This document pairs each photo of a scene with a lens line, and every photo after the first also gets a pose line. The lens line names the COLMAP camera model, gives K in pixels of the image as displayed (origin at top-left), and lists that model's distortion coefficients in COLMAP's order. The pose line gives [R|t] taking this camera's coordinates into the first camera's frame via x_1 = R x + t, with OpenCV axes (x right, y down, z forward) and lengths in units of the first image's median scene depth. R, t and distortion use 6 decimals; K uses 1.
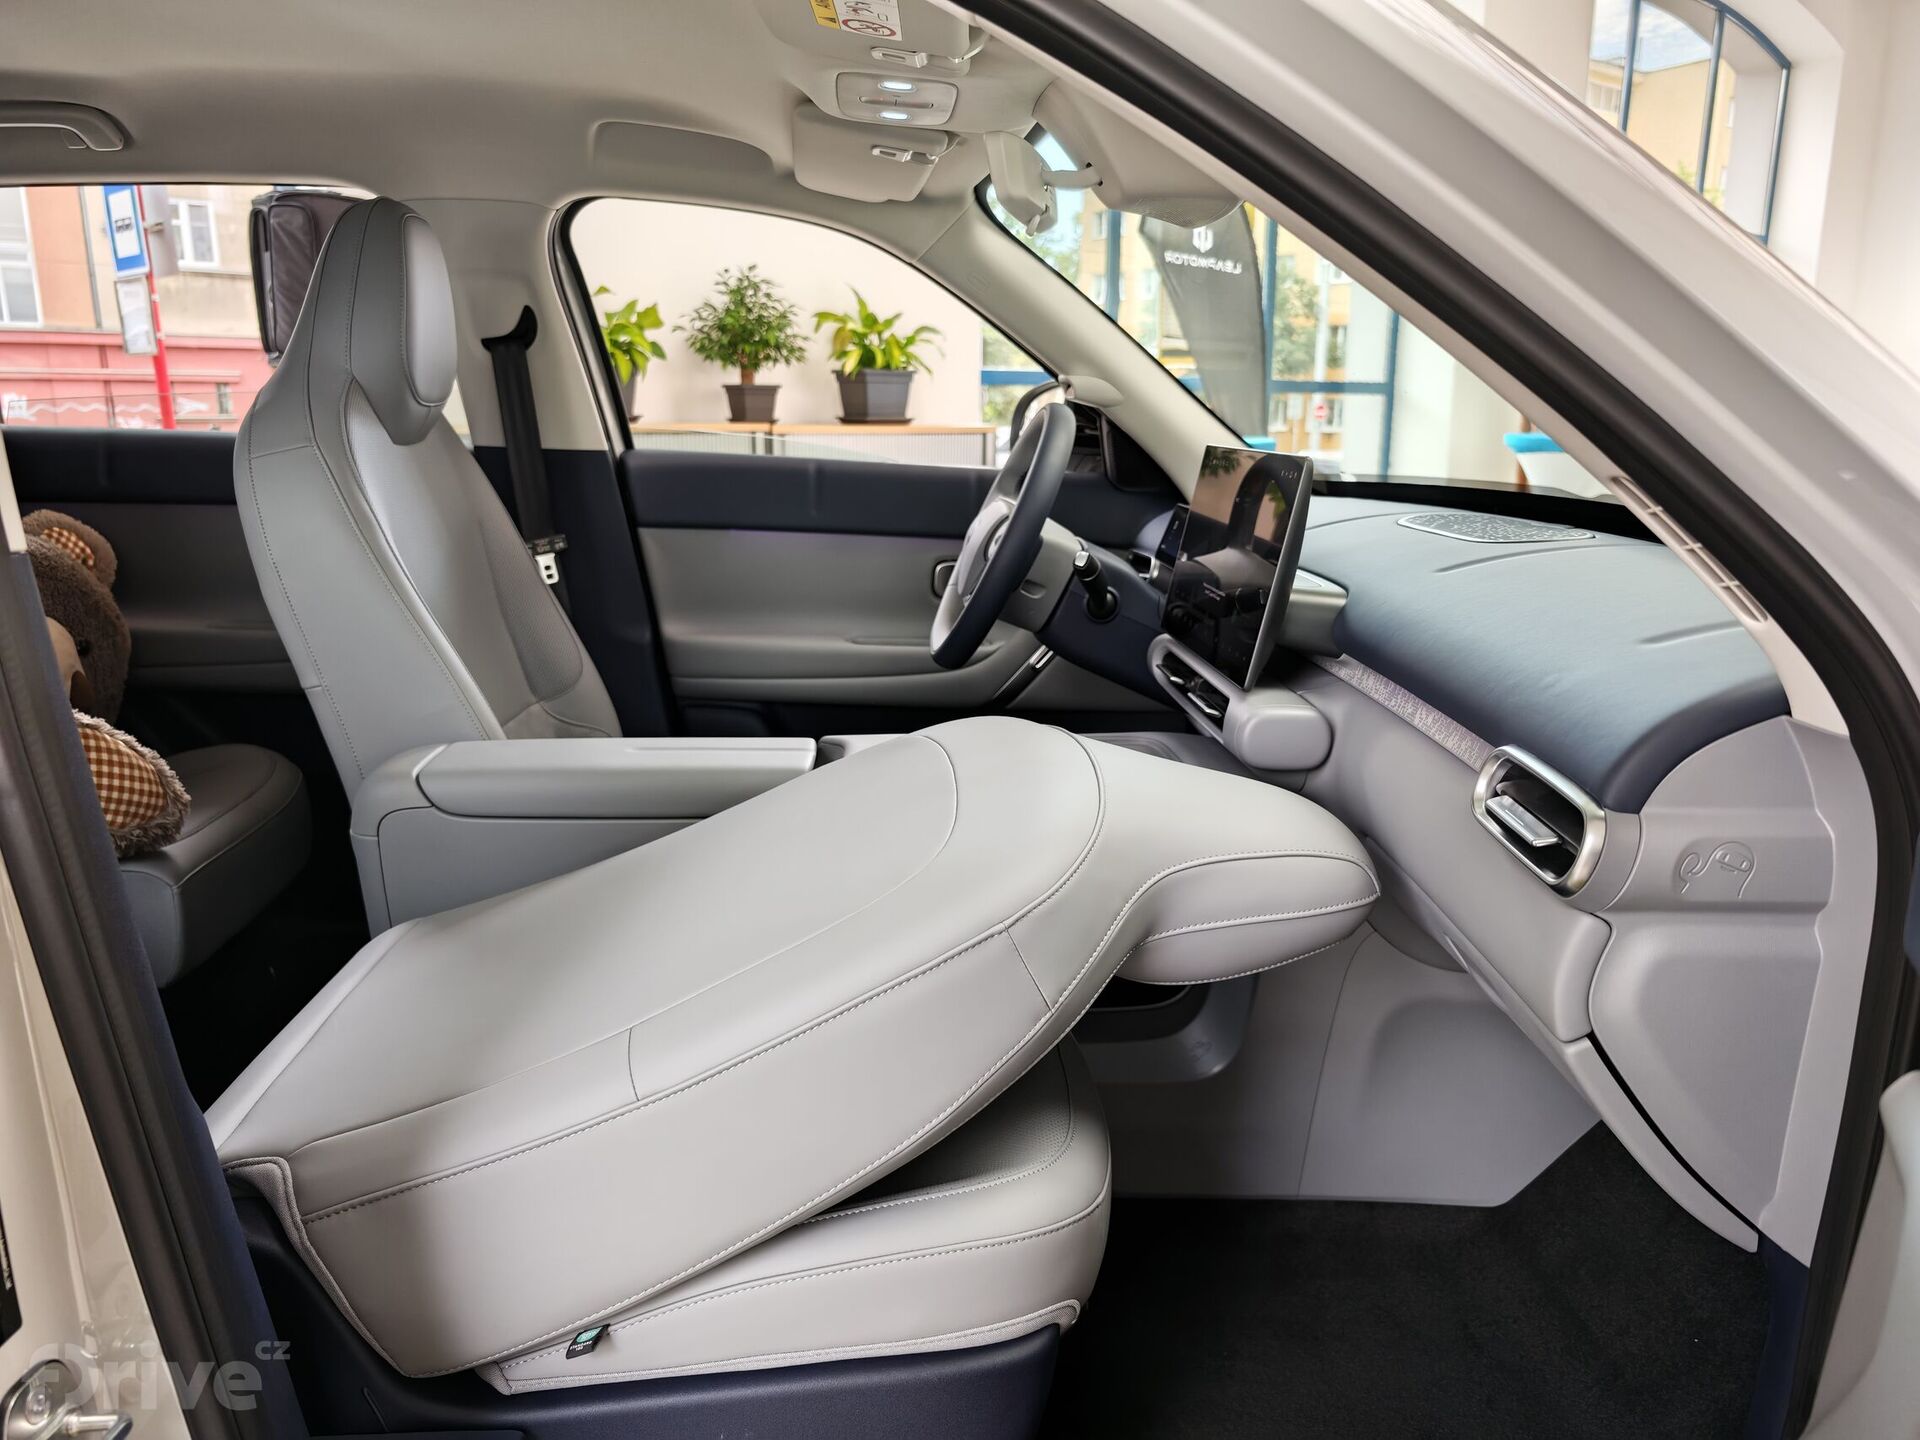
lens RADIAL K [[1300.3, 0, 960.0], [0, 1300.3, 720.0], [0, 0, 1]] dist [-0.015286, 0.005893]
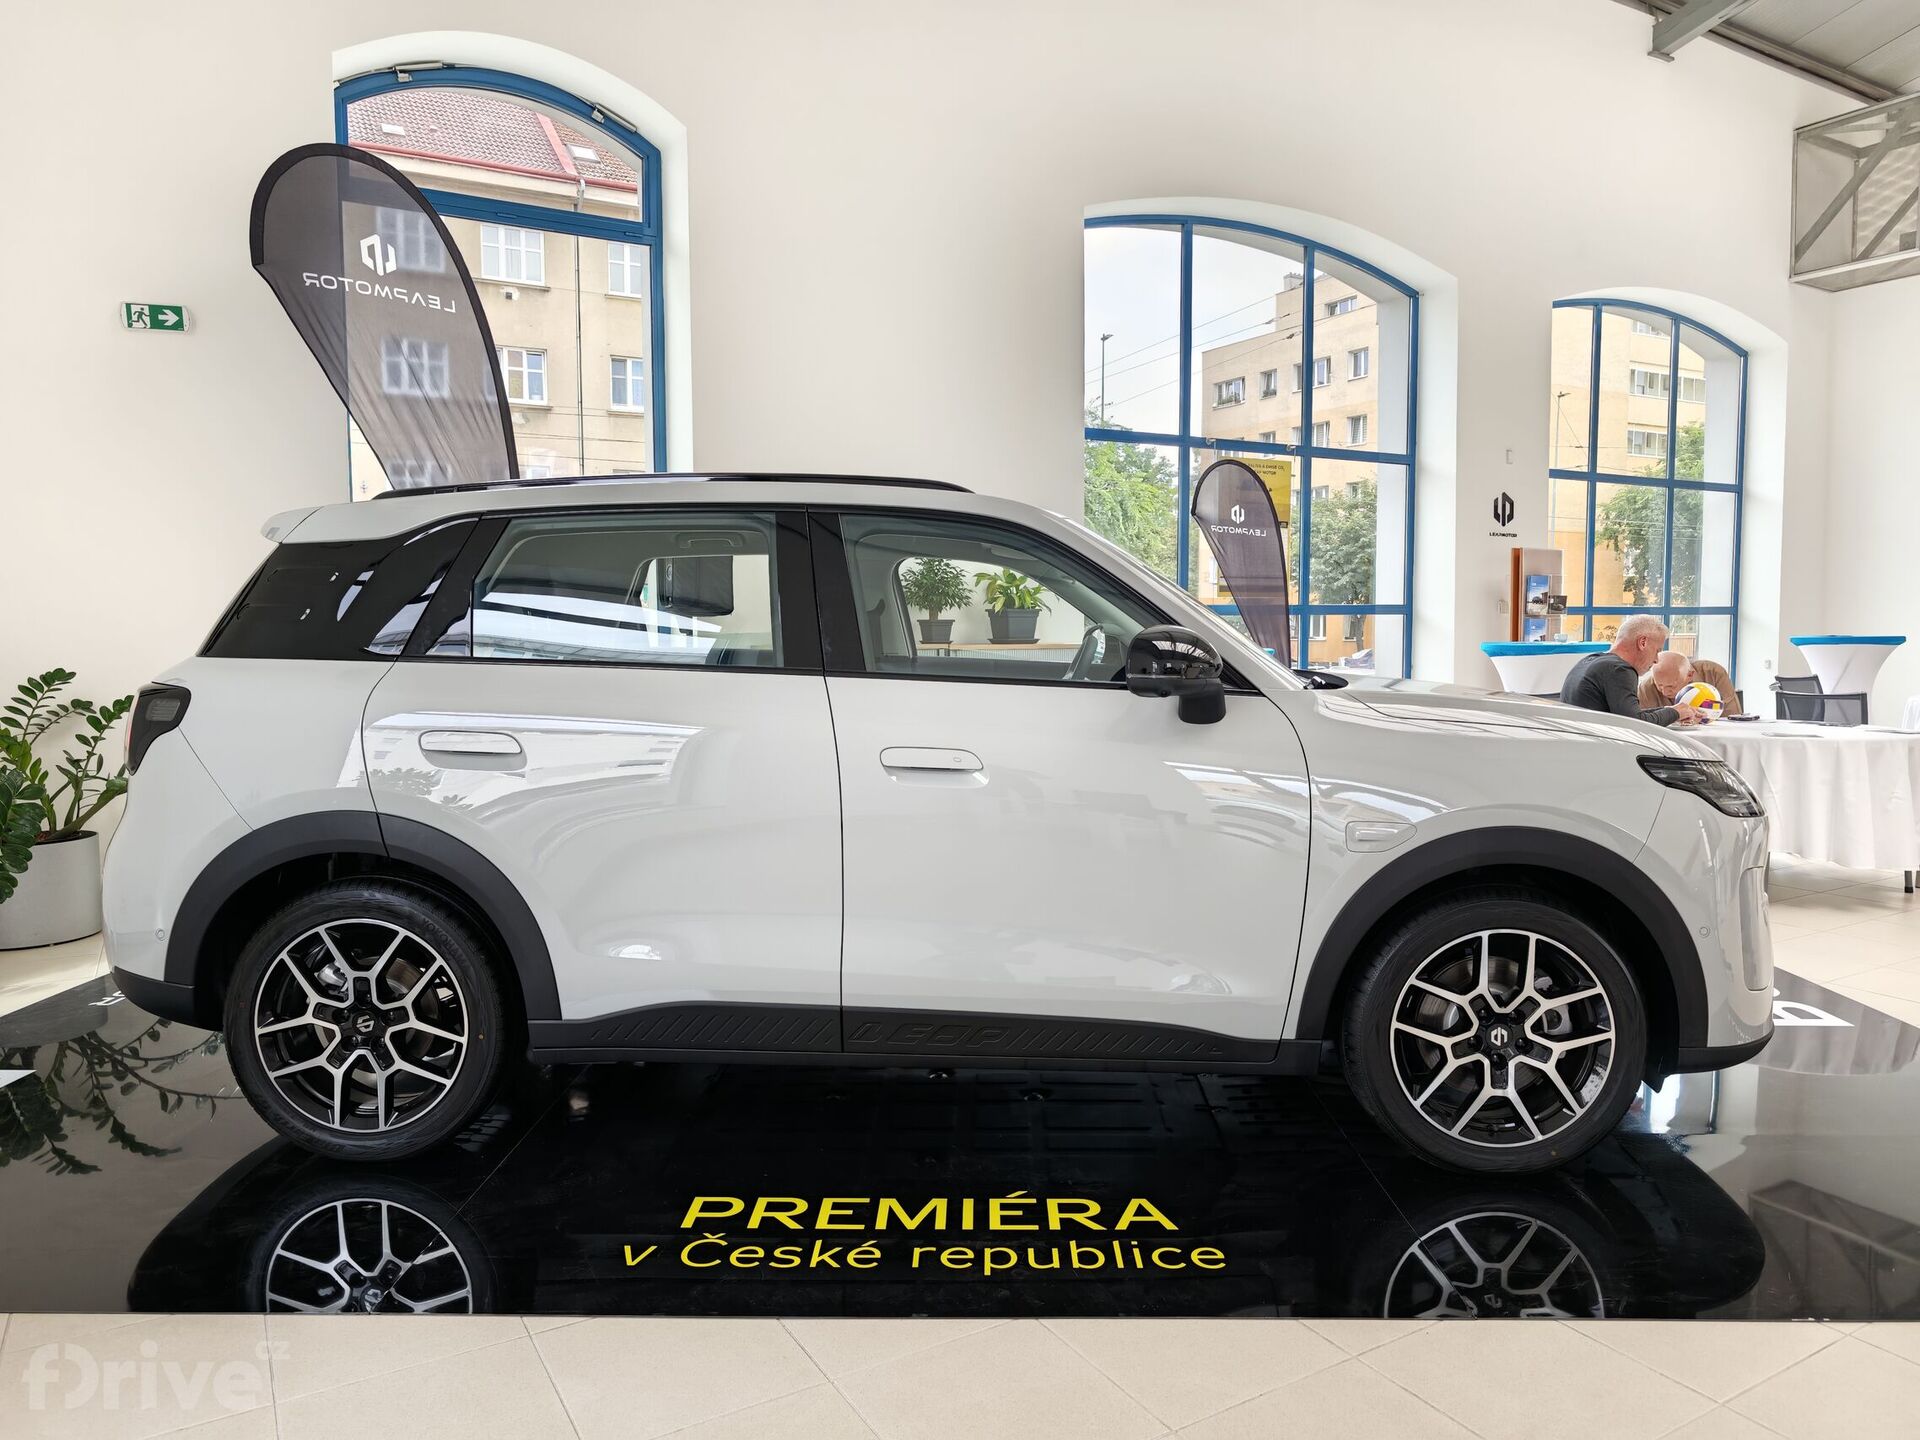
lens RADIAL K [[1300.3, 0, 960.0], [0, 1300.3, 720.0], [0, 0, 1]] dist [-0.015286, 0.005893]
pose [[0.994974, -0.008895, -0.099739, 0.027671], [-0.007491, 0.986644, -0.162720, 0.131335], [0.099854, 0.162649, 0.981618, -0.584857]]
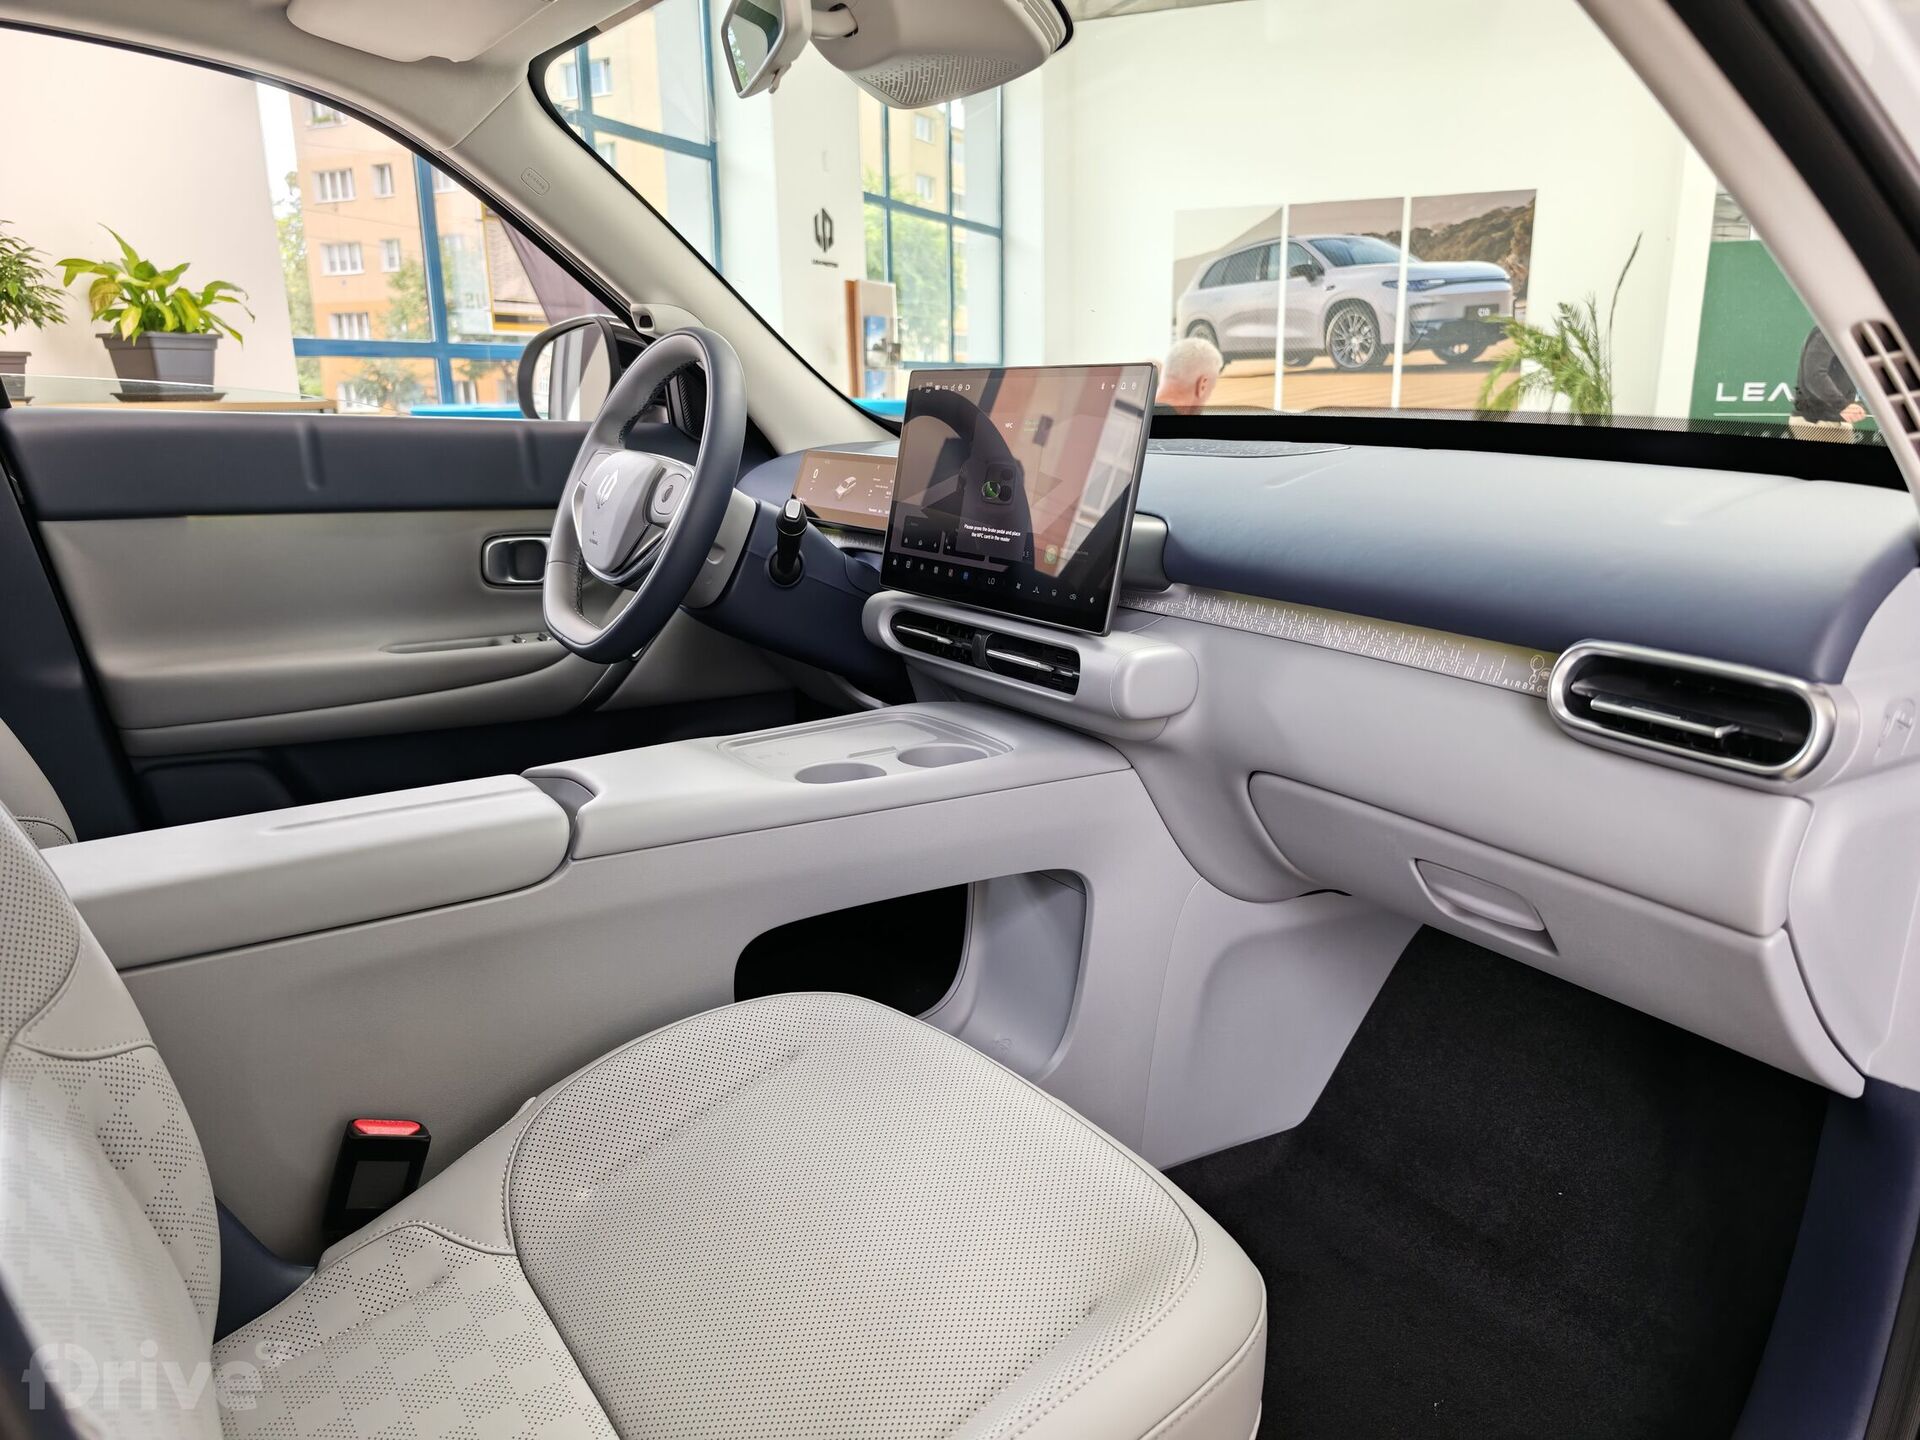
lens RADIAL K [[1300.3, 0, 960.0], [0, 1300.3, 720.0], [0, 0, 1]] dist [-0.015286, 0.005893]
pose [[0.860542, -0.140391, 0.489650, -0.075259], [0.133692, 0.989819, 0.048839, -0.005330], [-0.491522, 0.023434, 0.870550, 0.071225]]
